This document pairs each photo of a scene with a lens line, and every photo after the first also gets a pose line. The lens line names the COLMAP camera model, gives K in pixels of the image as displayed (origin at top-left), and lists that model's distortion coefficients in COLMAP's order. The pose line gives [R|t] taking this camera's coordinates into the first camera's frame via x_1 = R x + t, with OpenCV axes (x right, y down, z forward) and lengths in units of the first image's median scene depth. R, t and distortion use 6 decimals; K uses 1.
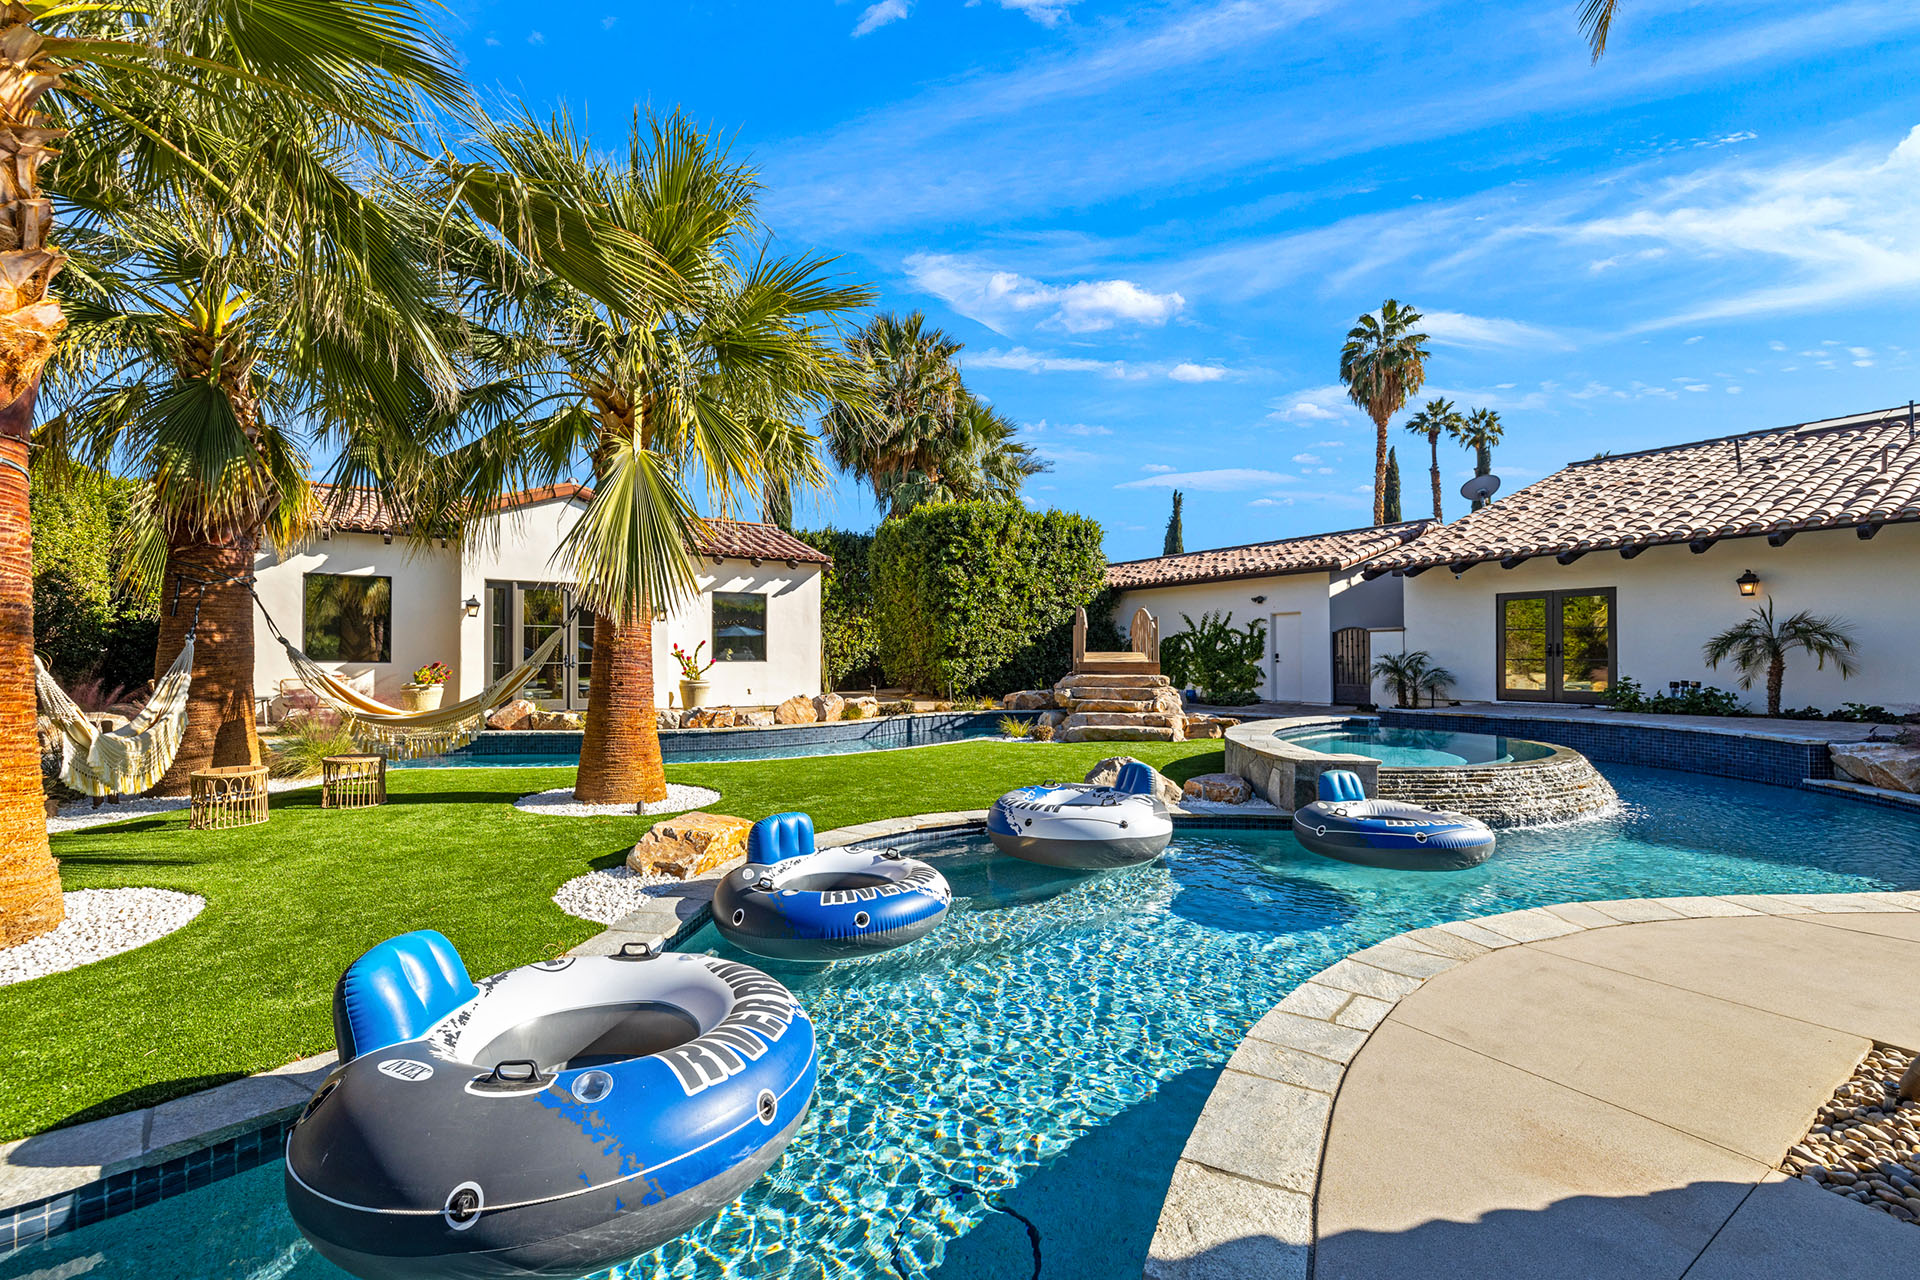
lens RADIAL K [[798.3, 0, 962.1], [0, 798.3, 648.7], [0, 0, 1]] dist [0.001476, 0.000354]
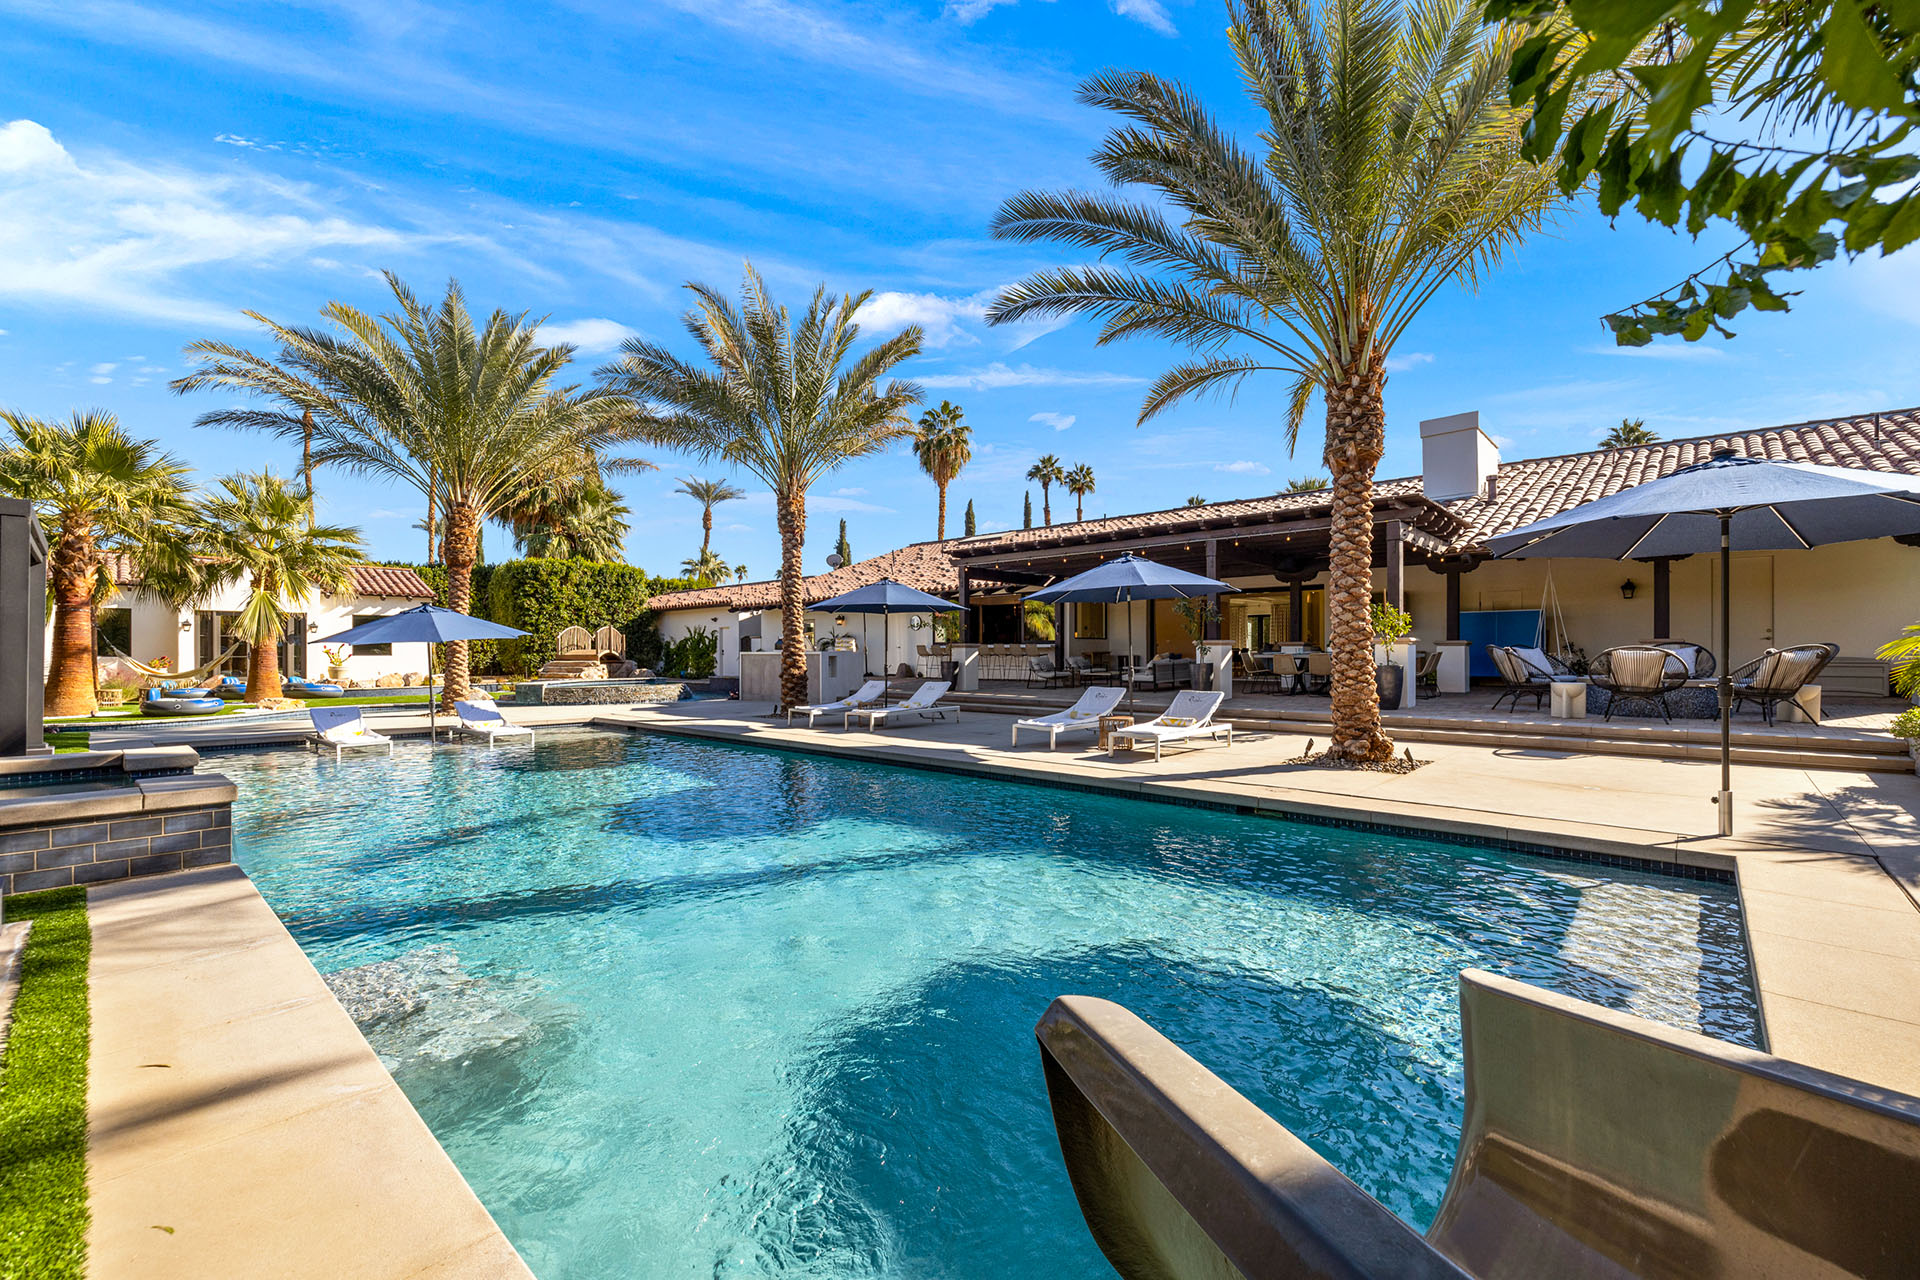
lens RADIAL K [[798.3, 0, 962.1], [0, 798.3, 648.7], [0, 0, 1]] dist [0.001476, 0.000354]
pose [[0.969440, -0.003327, 0.245307, 0.454648], [0.001846, 0.999979, 0.006266, -0.006369], [-0.245323, -0.005621, 0.969425, -0.835744]]
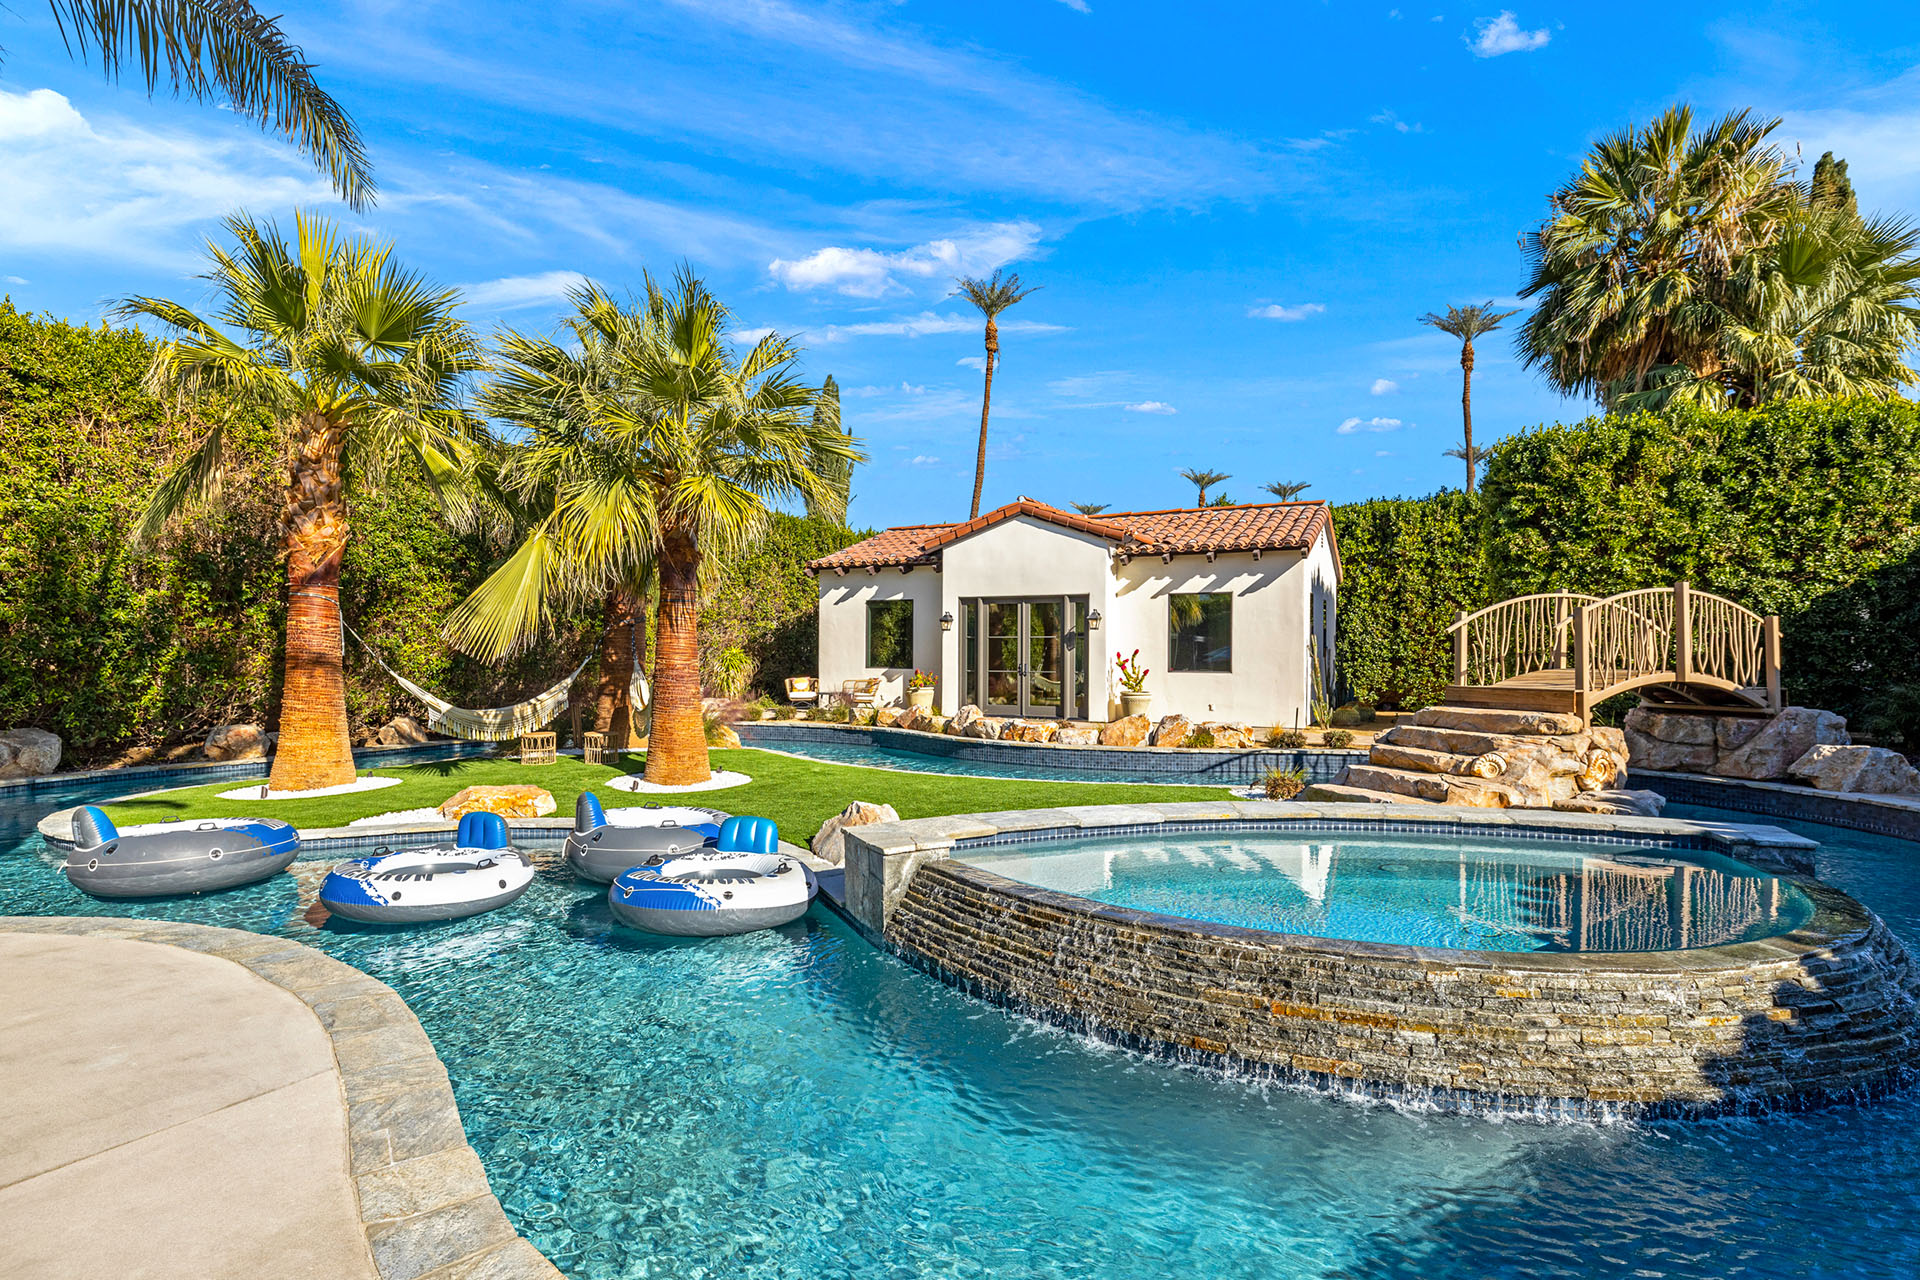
lens RADIAL K [[963.9, 0, 960.0], [0, 963.9, 640.0], [0, 0, 1]] dist [0.001215, 0.000252]
pose [[0.514352, -0.009404, -0.857527, 0.419717], [0.004741, 0.999956, -0.008122, -0.010333], [0.857566, 0.000112, 0.514374, 0.206766]]
